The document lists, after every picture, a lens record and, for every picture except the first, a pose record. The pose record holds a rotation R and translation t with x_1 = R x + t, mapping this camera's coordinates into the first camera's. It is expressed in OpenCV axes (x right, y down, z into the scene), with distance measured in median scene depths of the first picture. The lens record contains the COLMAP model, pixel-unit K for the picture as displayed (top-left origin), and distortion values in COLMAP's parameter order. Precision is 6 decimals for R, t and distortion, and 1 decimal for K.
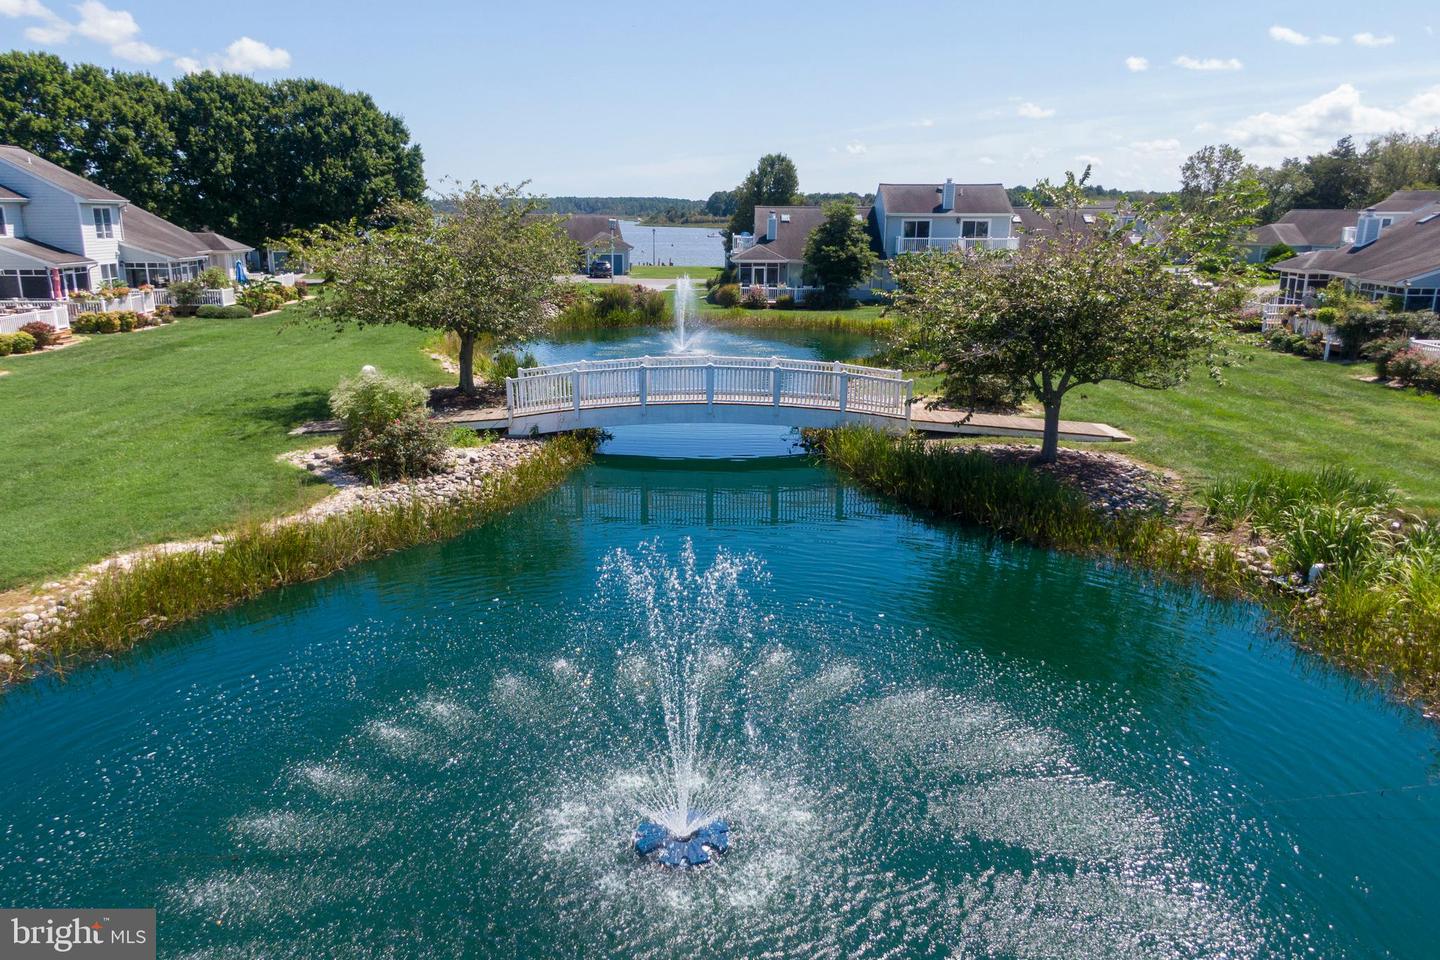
lens RADIAL K [[1031.7, 0, 722.5], [0, 1031.7, 484.9], [0, 0, 1]] dist [0.039465, -0.040401]
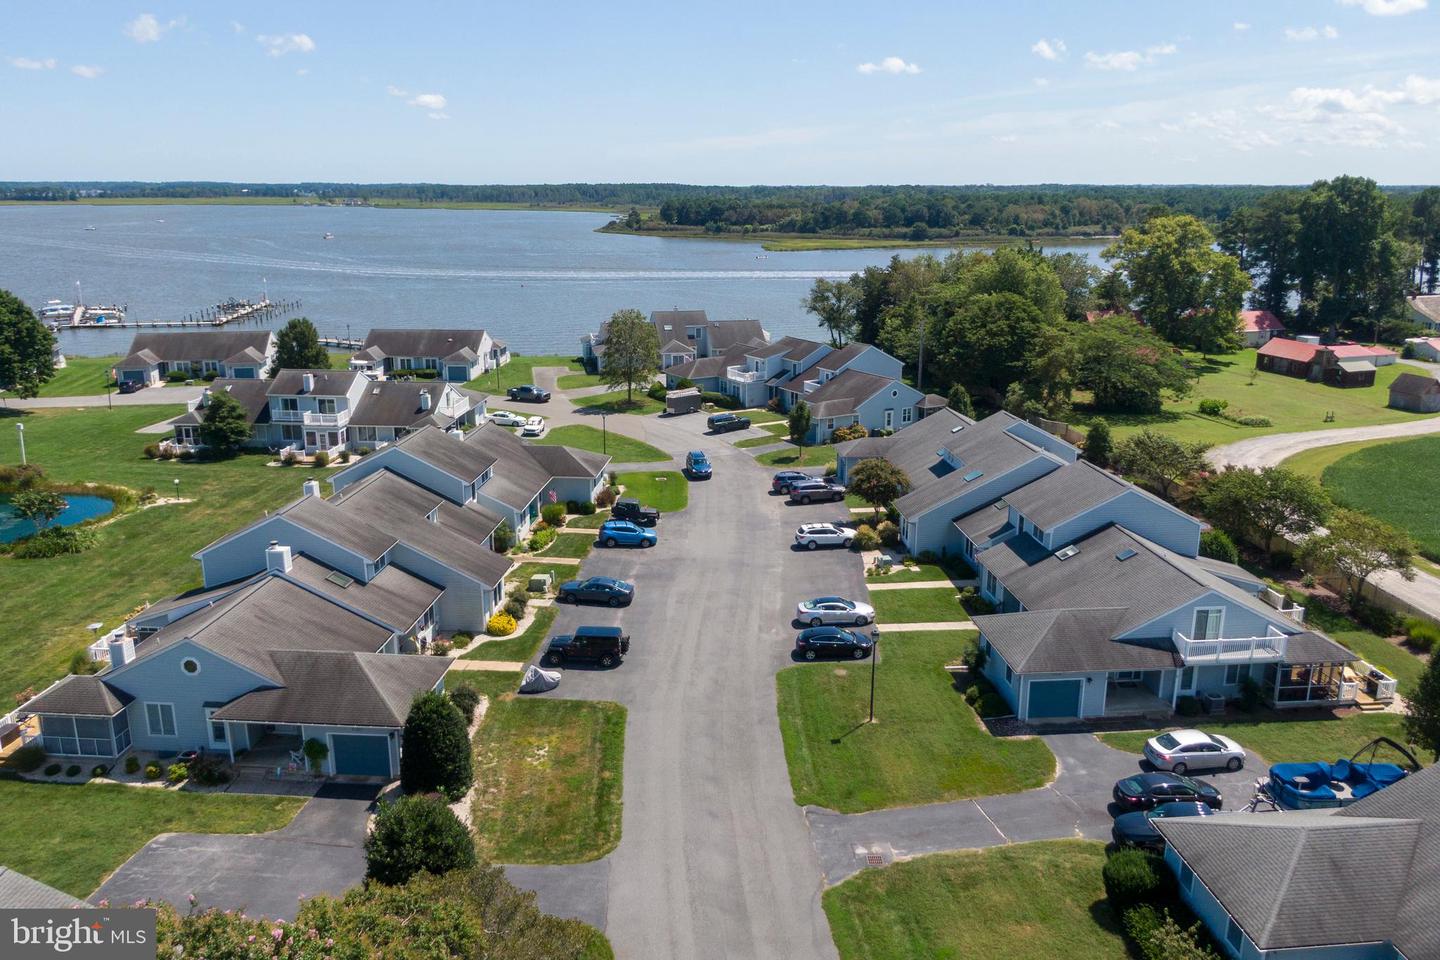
lens RADIAL K [[1044.4, 0, 699.5], [0, 1044.4, 507.7], [0, 0, 1]] dist [0.064716, -0.103259]
pose [[0.999135, 0.009513, -0.040472, 0.819742], [-0.008237, 0.999467, 0.031590, -0.137943], [0.040751, -0.031230, 0.998681, -0.526271]]
